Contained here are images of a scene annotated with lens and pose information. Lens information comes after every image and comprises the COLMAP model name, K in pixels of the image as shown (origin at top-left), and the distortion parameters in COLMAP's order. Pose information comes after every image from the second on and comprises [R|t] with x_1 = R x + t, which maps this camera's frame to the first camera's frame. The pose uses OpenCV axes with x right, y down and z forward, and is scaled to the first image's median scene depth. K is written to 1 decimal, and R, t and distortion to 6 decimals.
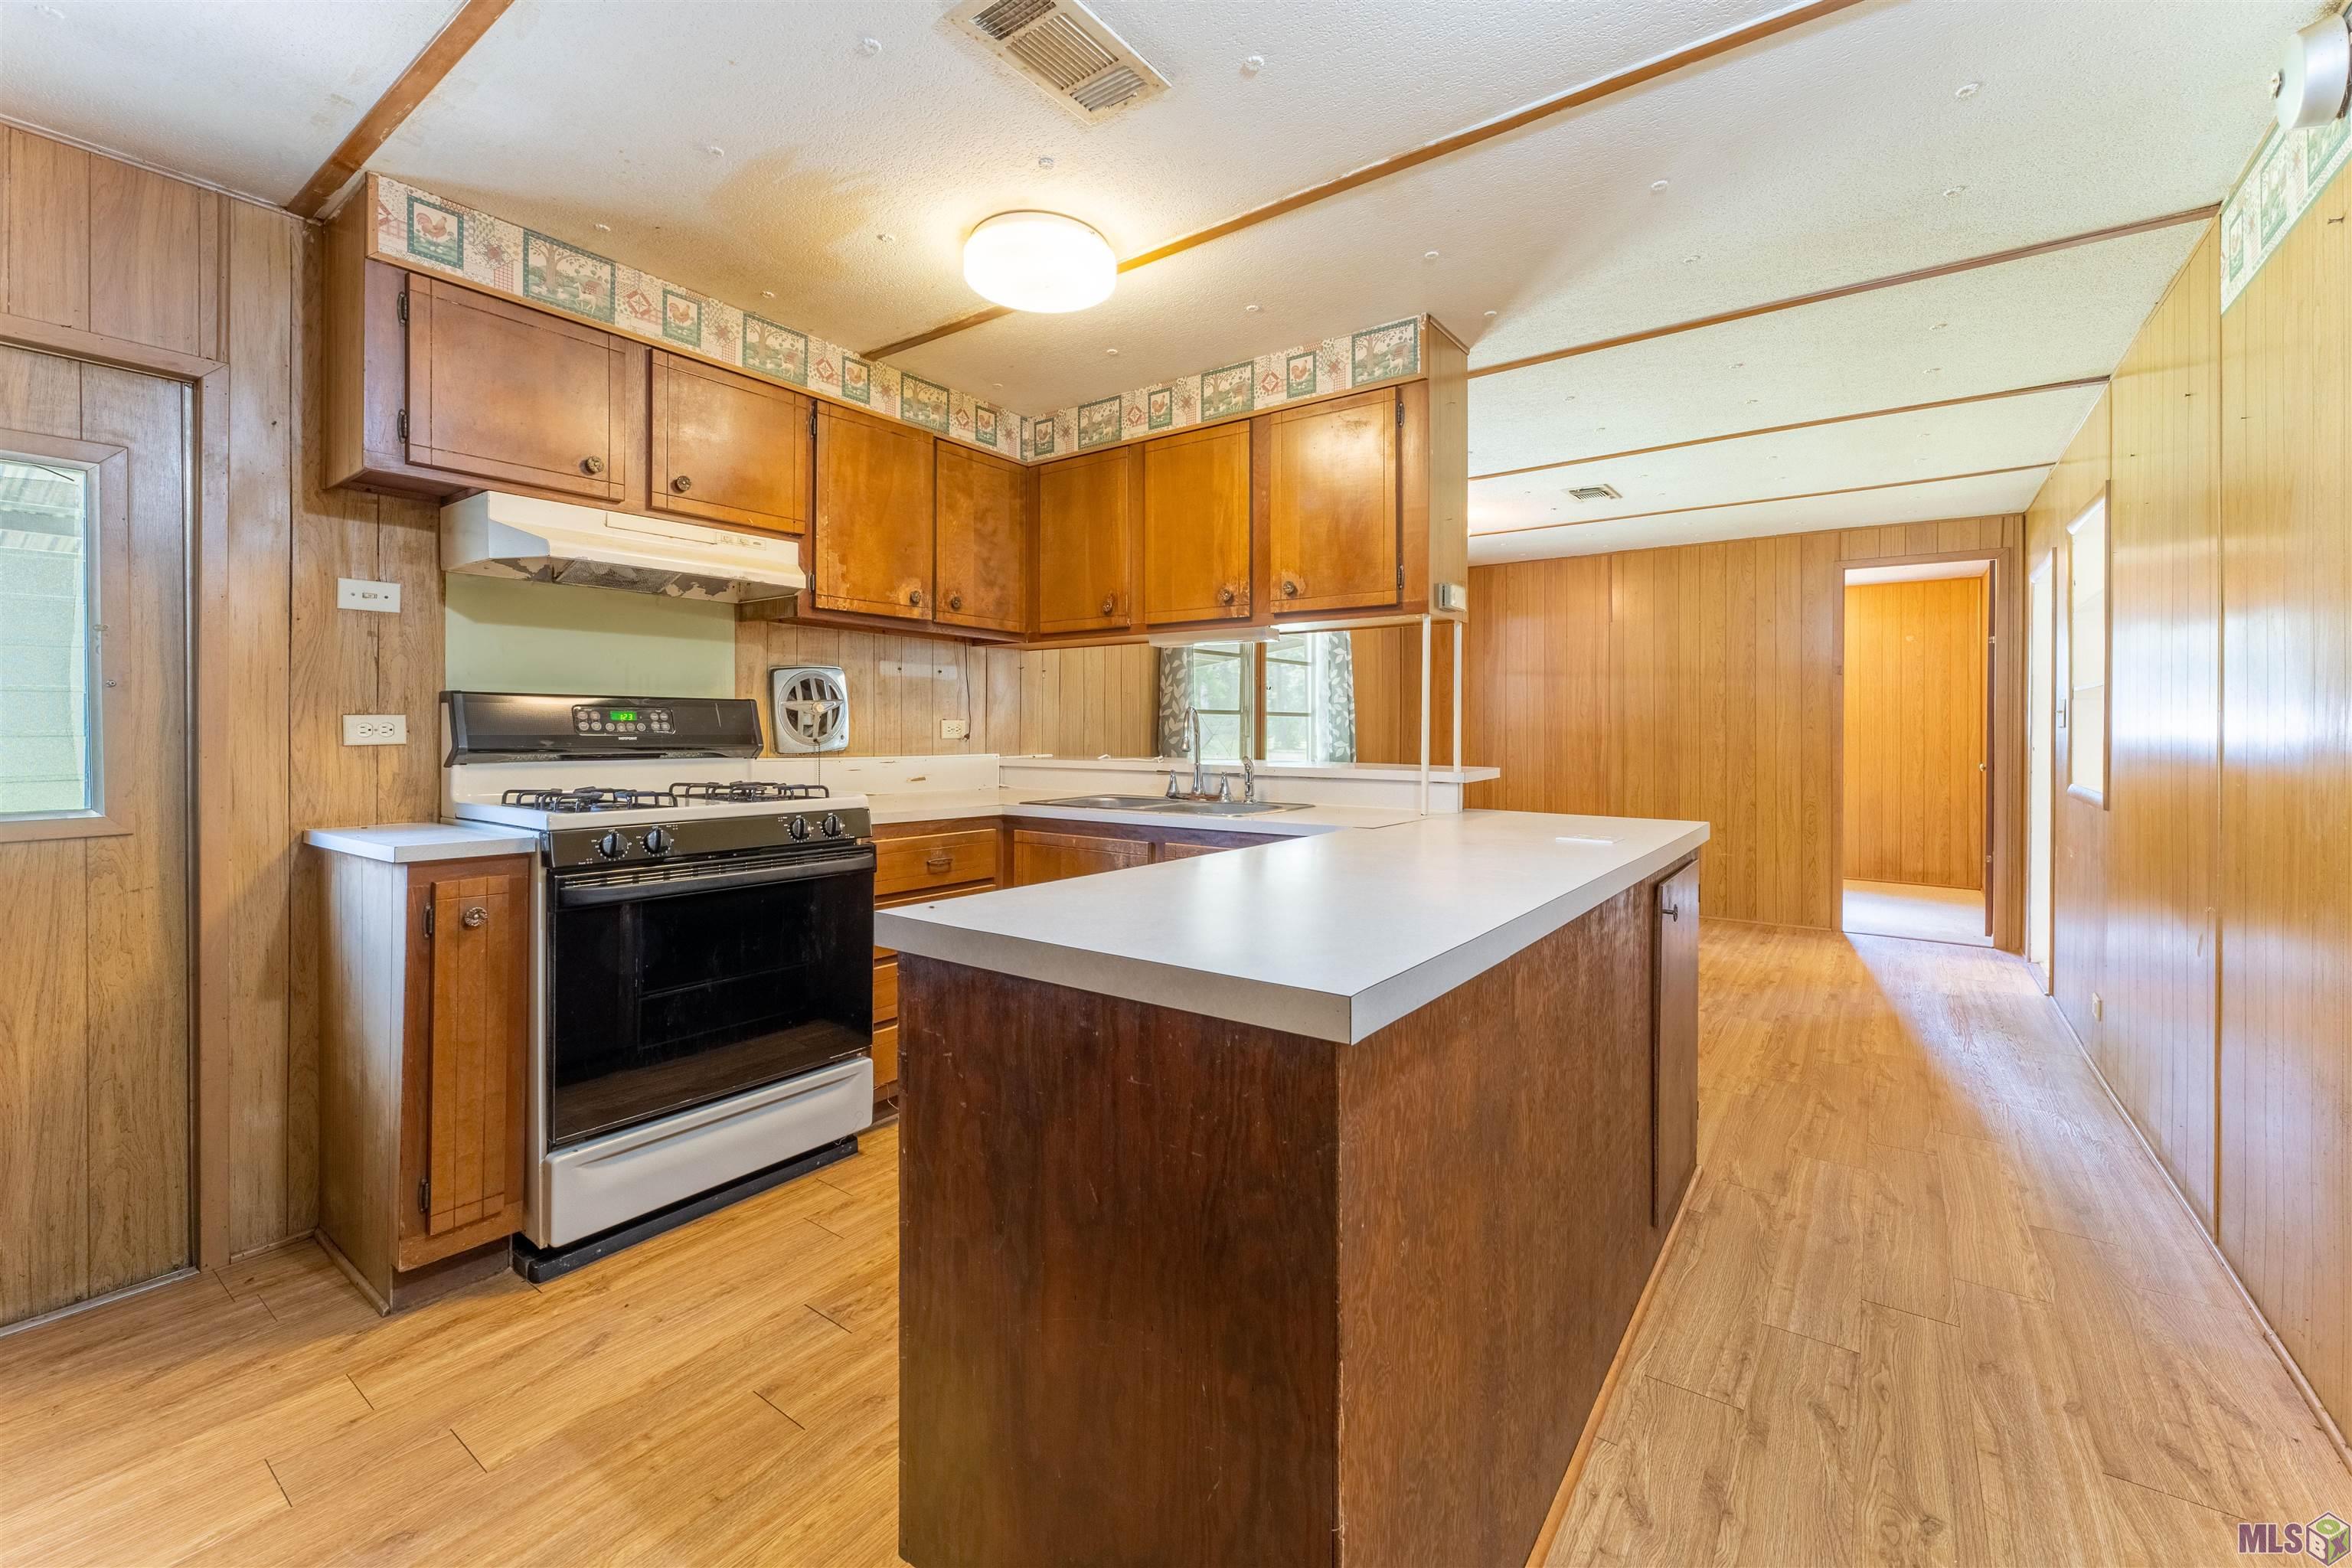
lens RADIAL K [[970.7, 0, 1187.6], [0, 970.7, 732.4], [0, 0, 1]] dist [-0.001354, -0.000252]
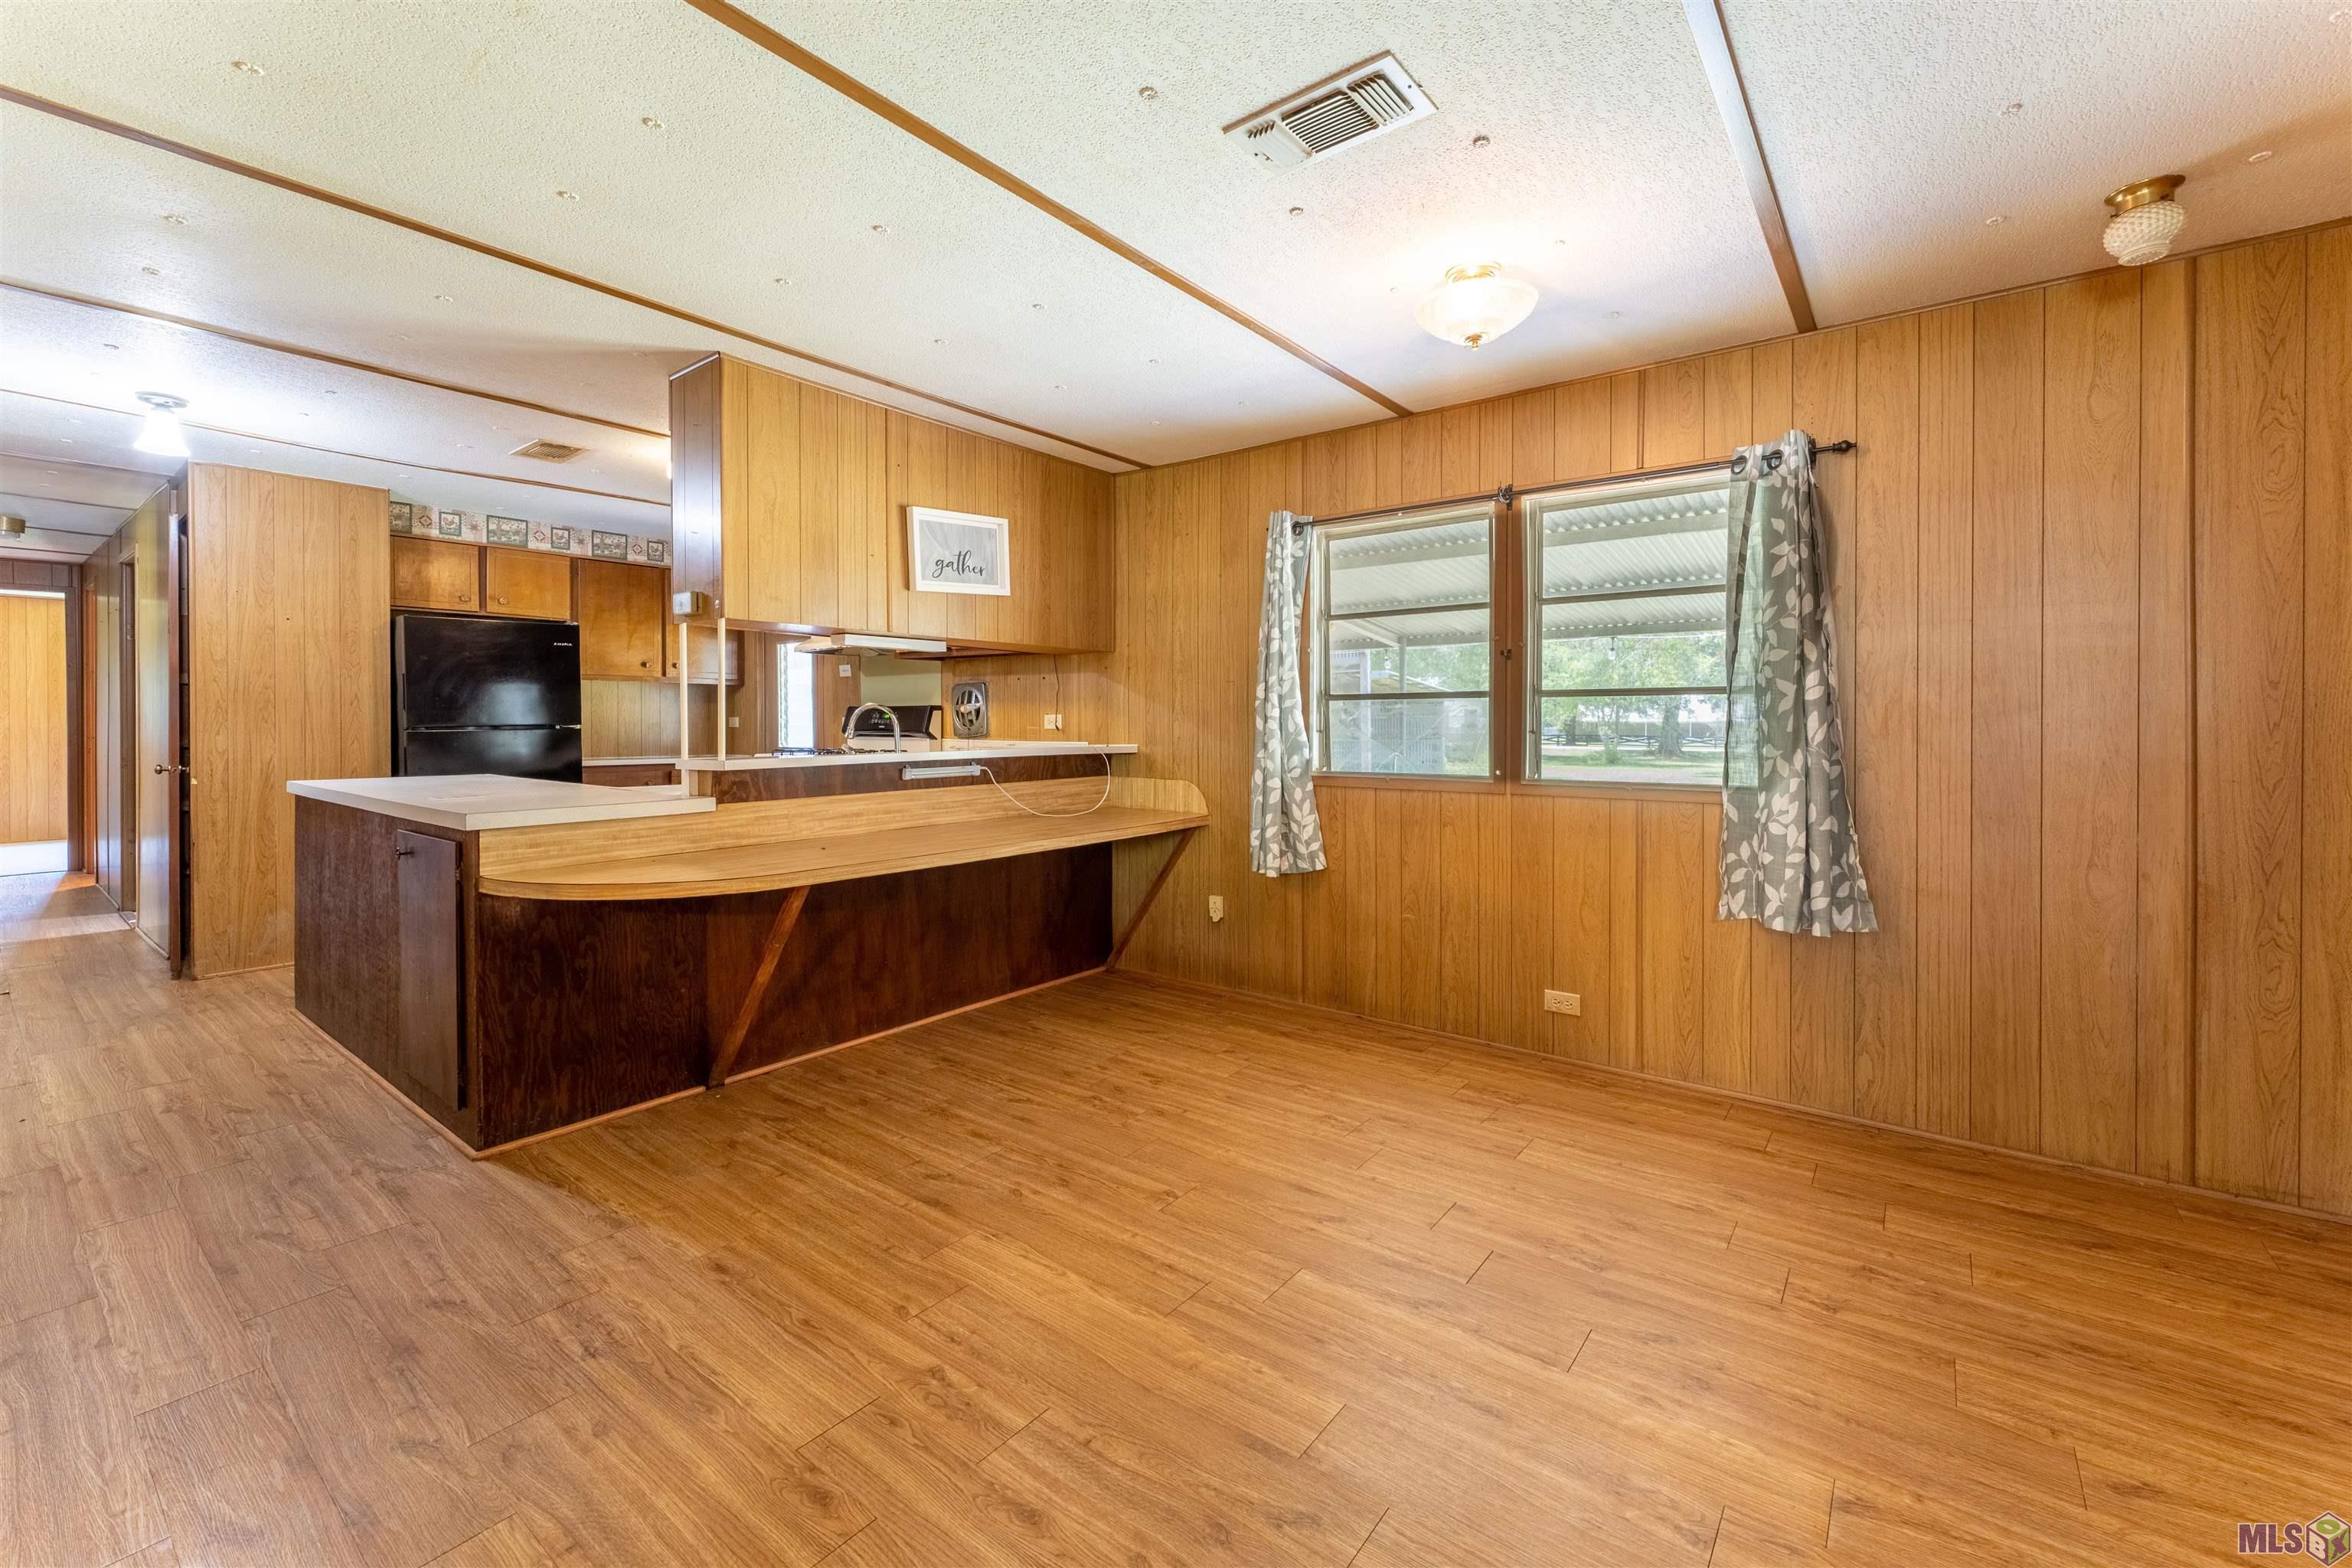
lens RADIAL K [[970.7, 0, 1187.9], [0, 970.7, 731.2], [0, 0, 1]] dist [-0.001354, -0.000252]
pose [[-0.034360, 0.004027, -0.999401, 1.575089], [-0.001223, 0.999991, 0.004071, 0.006659], [0.999409, 0.001362, -0.034355, 1.857941]]
